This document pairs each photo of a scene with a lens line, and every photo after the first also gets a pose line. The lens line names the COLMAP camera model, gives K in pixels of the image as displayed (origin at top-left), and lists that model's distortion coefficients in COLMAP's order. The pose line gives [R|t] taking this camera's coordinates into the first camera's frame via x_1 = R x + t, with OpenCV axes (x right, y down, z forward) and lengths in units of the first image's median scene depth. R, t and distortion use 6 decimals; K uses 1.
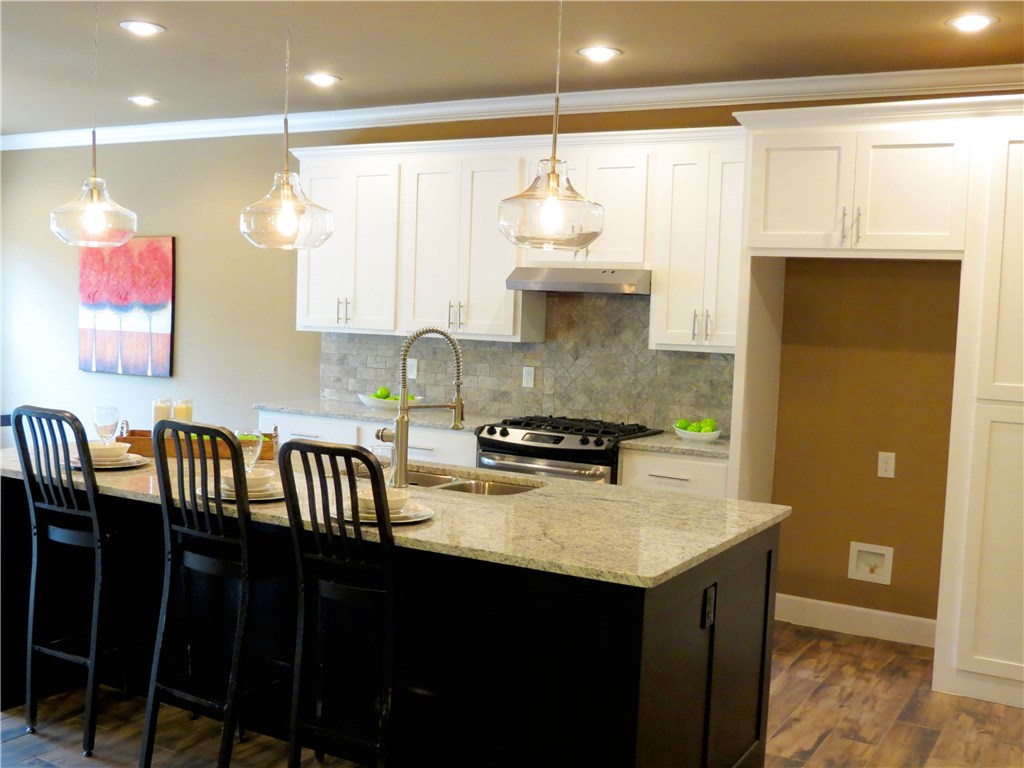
lens RADIAL K [[1111.7, 0, 509.9], [0, 1111.7, 380.3], [0, 0, 1]] dist [-0.037362, 0.014924]
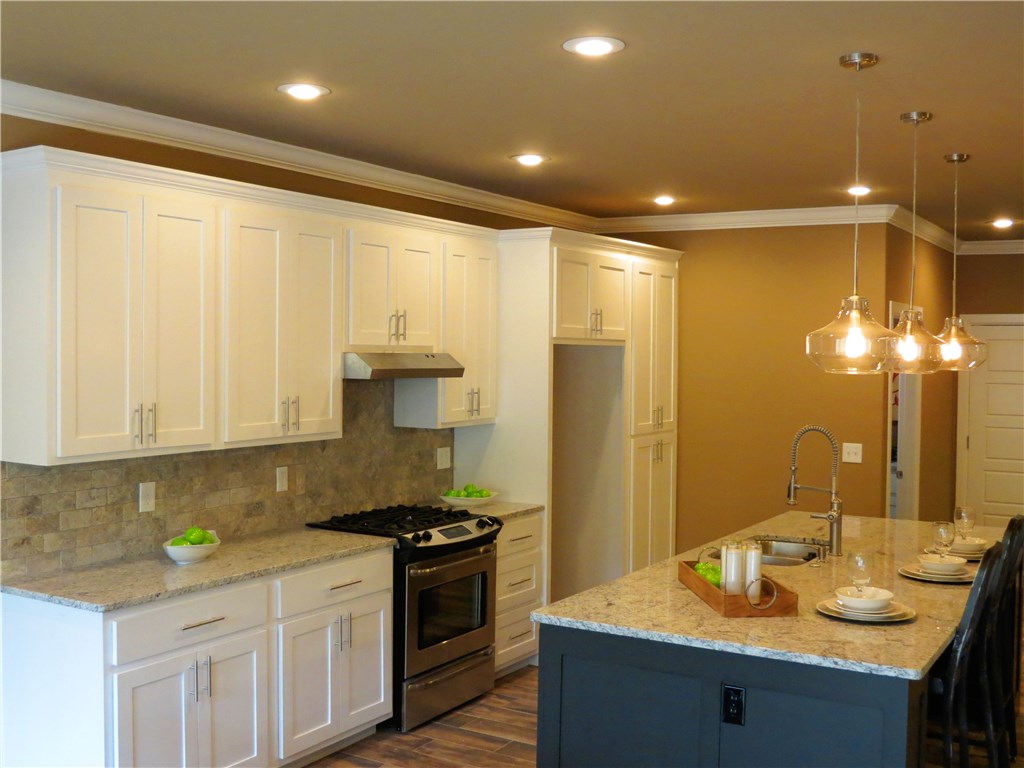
lens RADIAL K [[1122.6, 0, 512.0], [0, 1122.6, 384.0], [0, 0, 1]] dist [-0.019691, -0.021821]
pose [[0.021756, -0.071124, 0.997230, -0.974036], [0.050353, 0.996278, 0.069958, -0.148623], [-0.998494, 0.048692, 0.025257, 0.956348]]
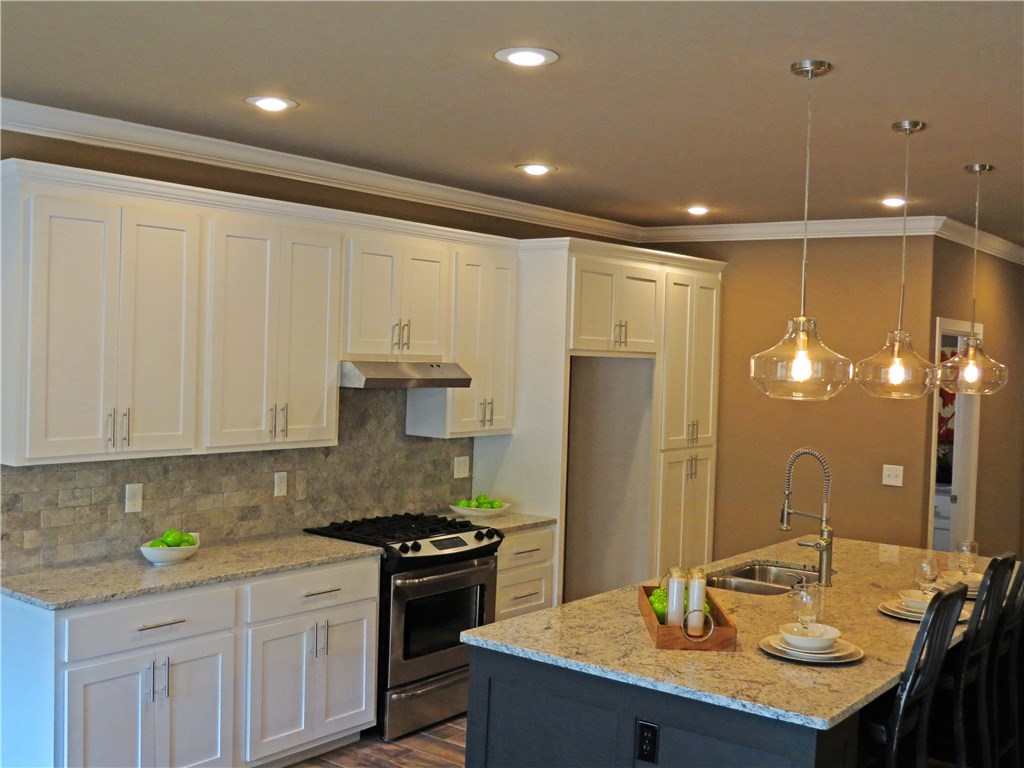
lens RADIAL K [[1113.1, 0, 504.5], [0, 1113.1, 384.4], [0, 0, 1]] dist [-0.025080, -0.019925]
pose [[0.145724, -0.067430, 0.987025, -0.944859], [0.033821, 0.997431, 0.063147, -0.151166], [-0.988747, 0.024181, 0.147630, 0.838458]]
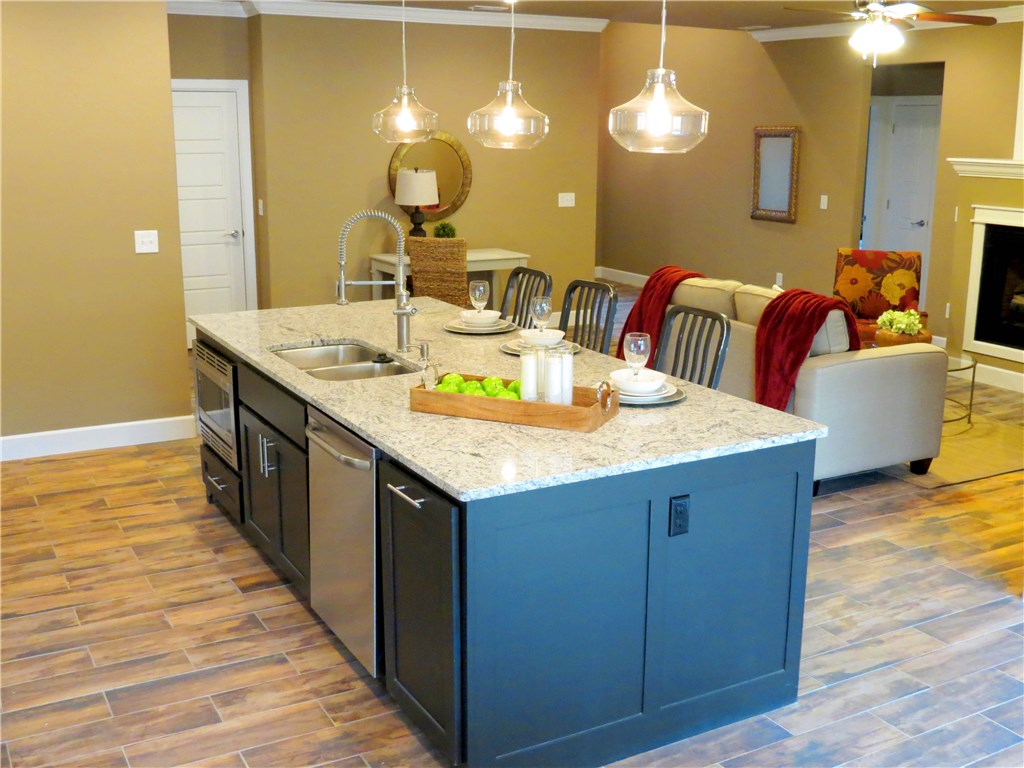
lens RADIAL K [[1113.1, 0, 504.5], [0, 1113.1, 384.4], [0, 0, 1]] dist [-0.025080, -0.019925]
pose [[-0.858604, -0.162353, 0.486251, -0.547516], [-0.009673, 0.953487, 0.301278, -0.161543], [-0.512547, 0.253975, -0.820239, 1.374367]]
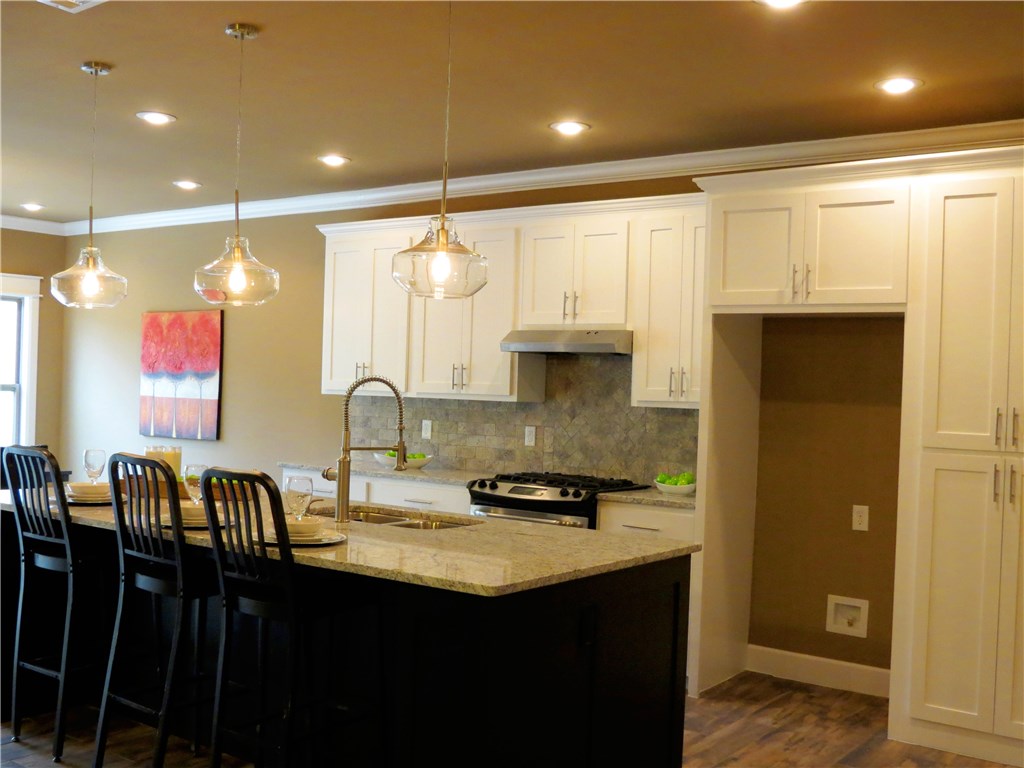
lens RADIAL K [[1113.1, 0, 504.5], [0, 1113.1, 384.4], [0, 0, 1]] dist [-0.025080, -0.019925]
pose [[0.993653, -0.005149, -0.112367, 0.131796], [-0.002937, 0.997424, -0.071672, 0.028328], [0.112446, 0.071547, 0.991079, -0.052011]]
